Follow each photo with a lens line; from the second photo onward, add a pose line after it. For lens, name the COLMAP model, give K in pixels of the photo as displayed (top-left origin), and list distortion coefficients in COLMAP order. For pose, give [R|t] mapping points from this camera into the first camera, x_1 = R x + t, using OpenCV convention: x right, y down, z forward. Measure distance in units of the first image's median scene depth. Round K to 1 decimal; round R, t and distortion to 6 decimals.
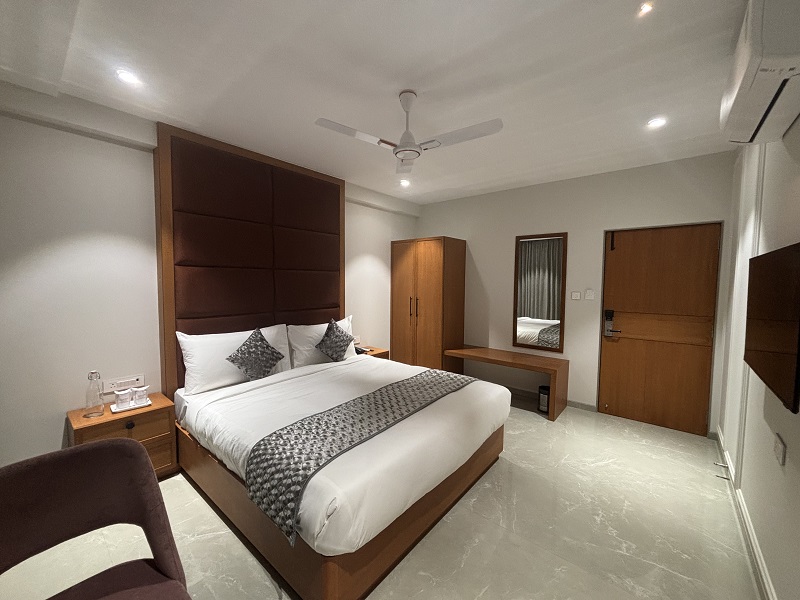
lens RADIAL K [[324.0, 0, 396.0], [0, 324.0, 296.9], [0, 0, 1]] dist [-0.000851, 0.000150]
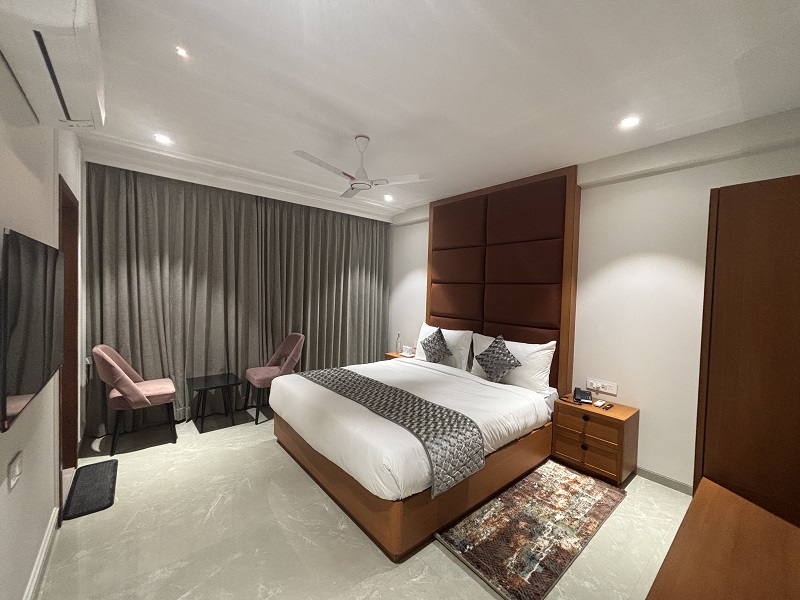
lens RADIAL K [[322.2, 0, 398.4], [0, 322.2, 298.5], [0, 0, 1]] dist [0.000455, -0.000113]
pose [[-0.168391, 0.009081, -0.985679, 0.816528], [-0.083545, 0.996228, 0.023450, -0.037074], [0.982174, 0.086297, -0.166997, 0.927592]]
